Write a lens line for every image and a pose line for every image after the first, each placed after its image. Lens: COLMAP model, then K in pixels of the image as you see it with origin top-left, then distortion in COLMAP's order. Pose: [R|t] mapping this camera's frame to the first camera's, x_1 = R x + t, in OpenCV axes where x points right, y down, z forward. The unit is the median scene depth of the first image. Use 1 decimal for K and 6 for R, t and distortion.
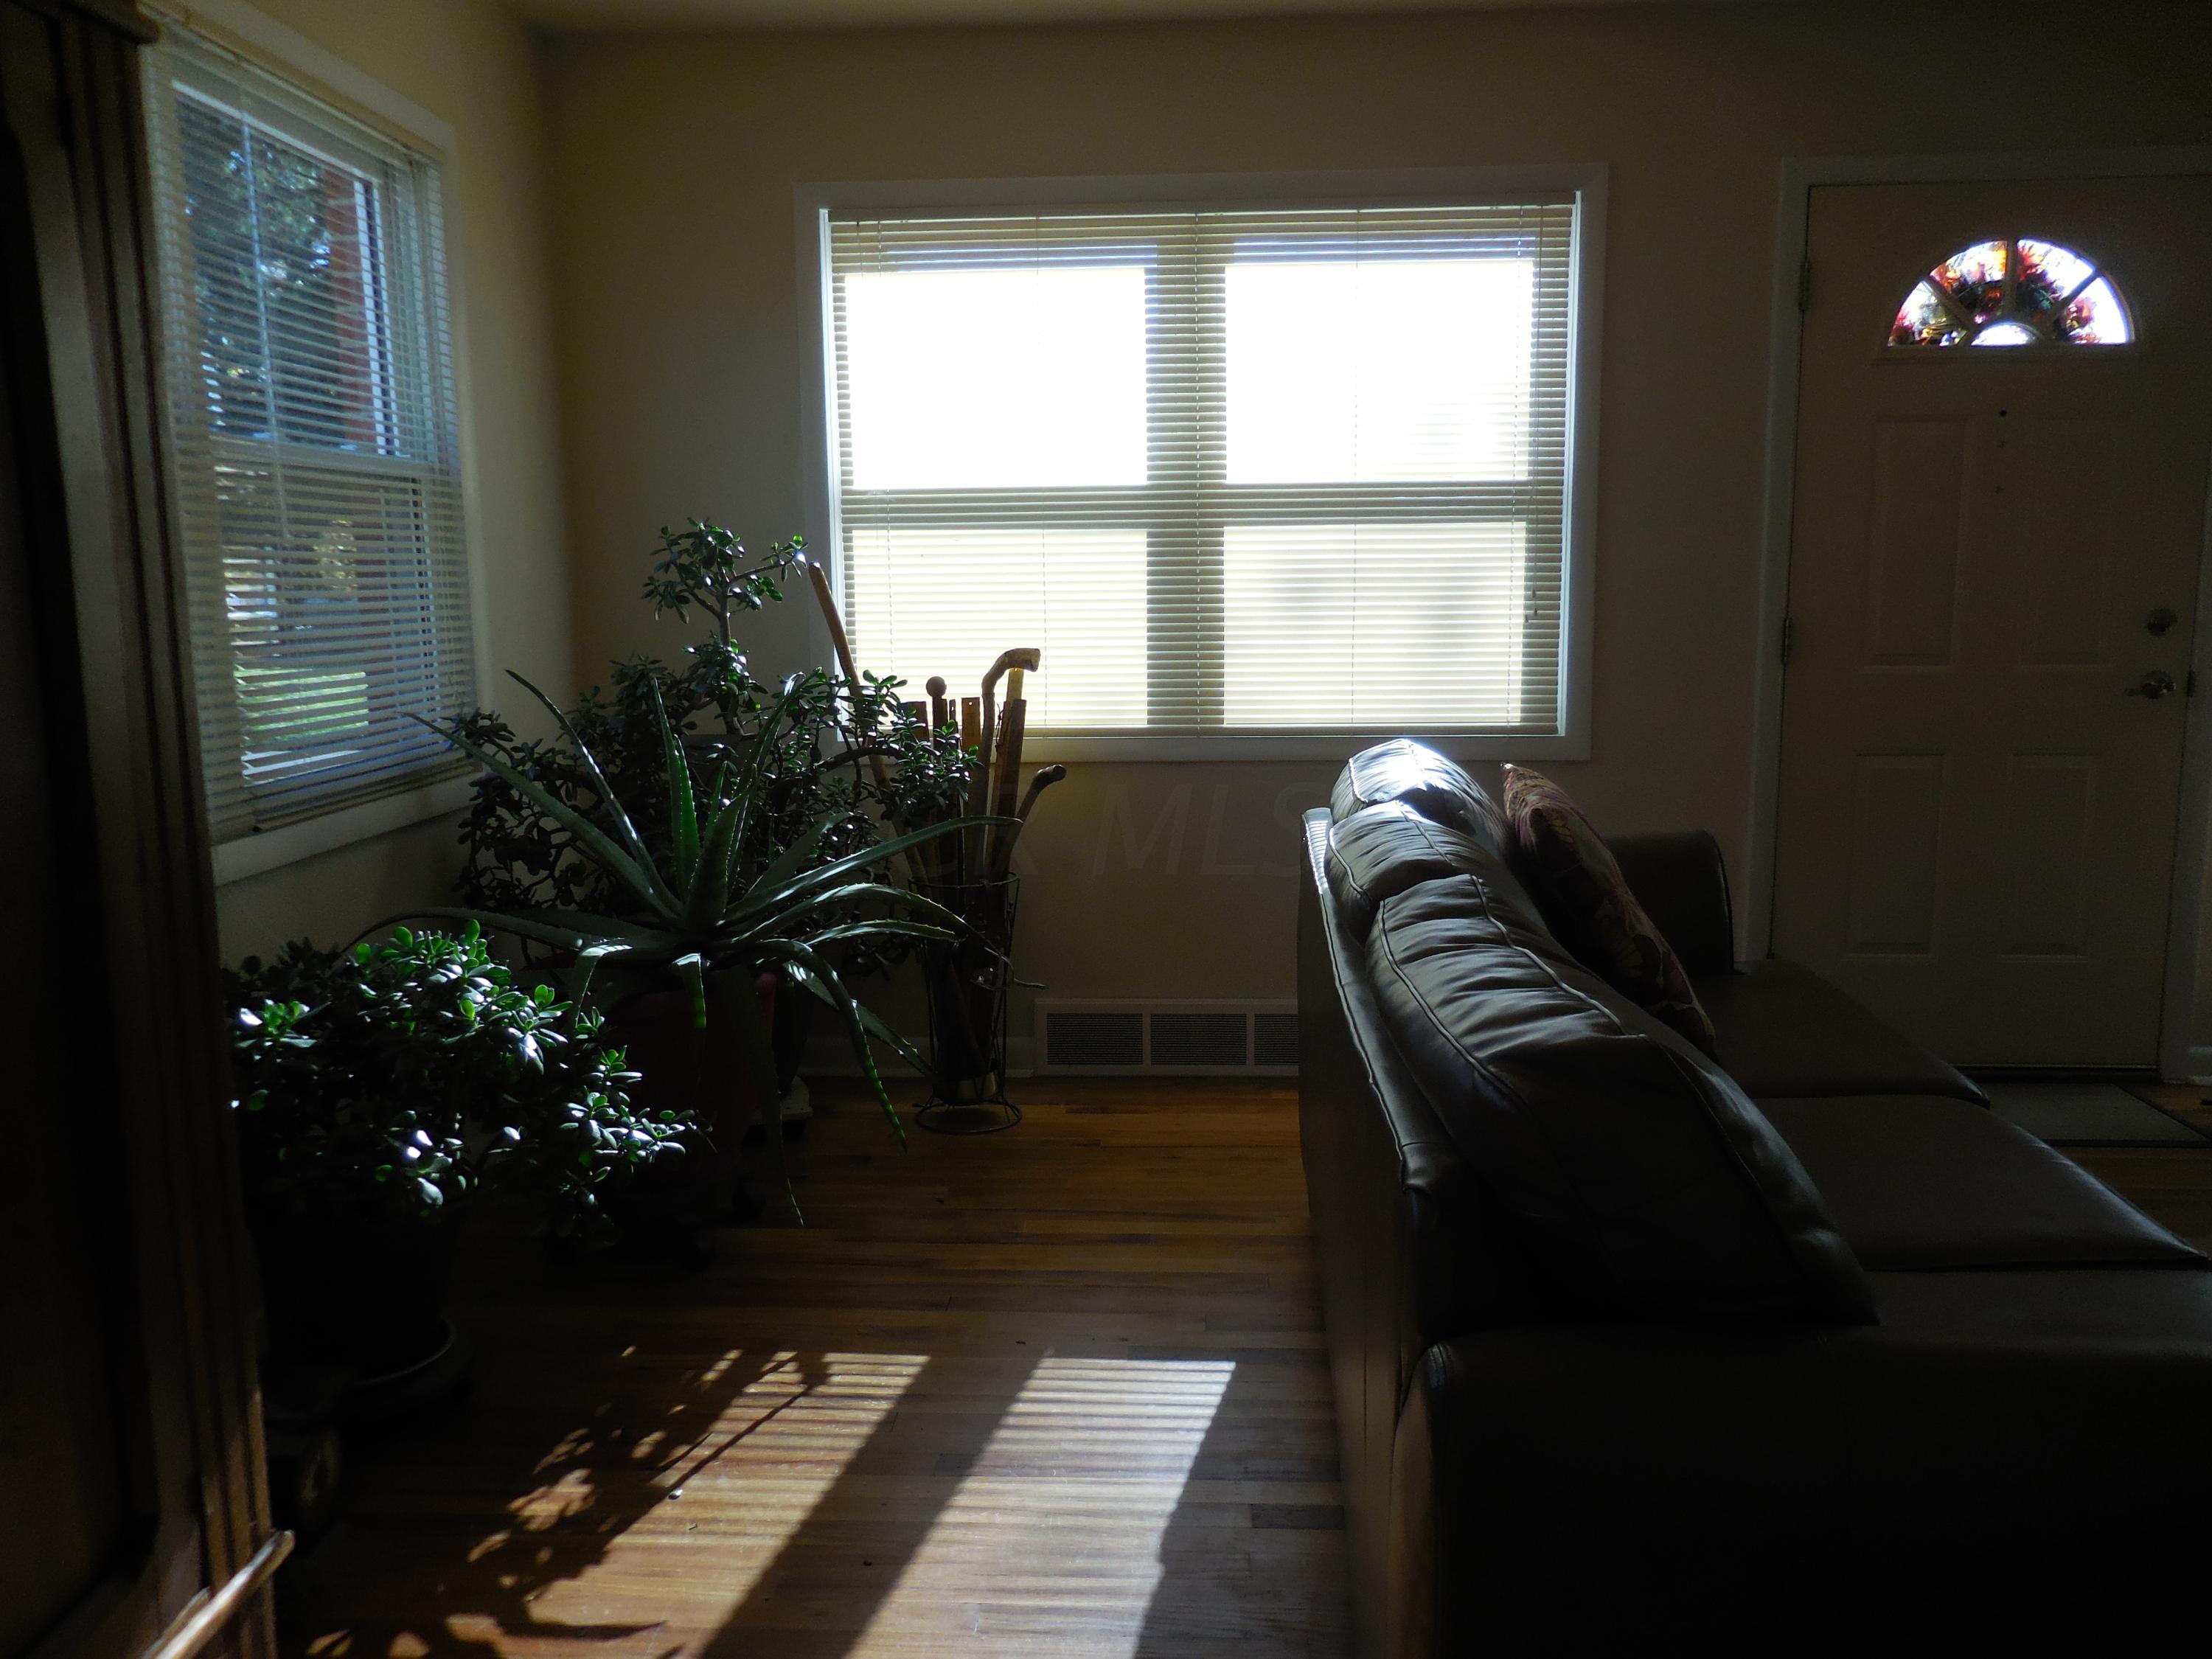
lens RADIAL K [[1695.1, 0, 1097.9], [0, 1695.1, 832.8], [0, 0, 1]] dist [0.006531, 0.004159]
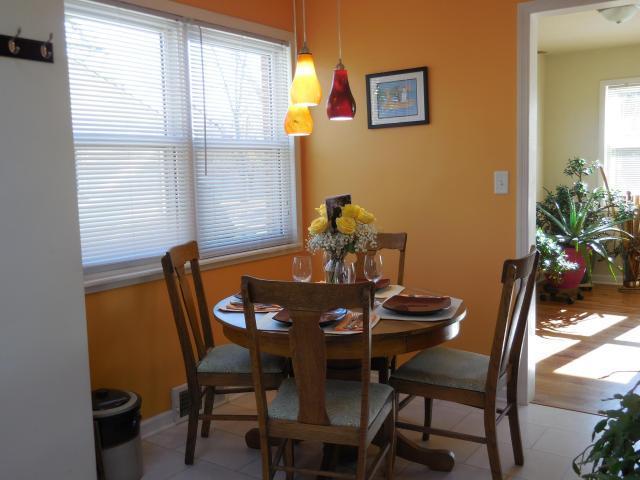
lens RADIAL K [[648.5, 0, 320.1], [0, 648.5, 242.2], [0, 0, 1]] dist [-0.003033, 0.000078]
pose [[0.856407, 0.052001, -0.513676, 0.100227], [-0.064482, 0.997898, -0.006485, 0.117672], [0.512259, 0.038677, 0.857960, -0.955982]]
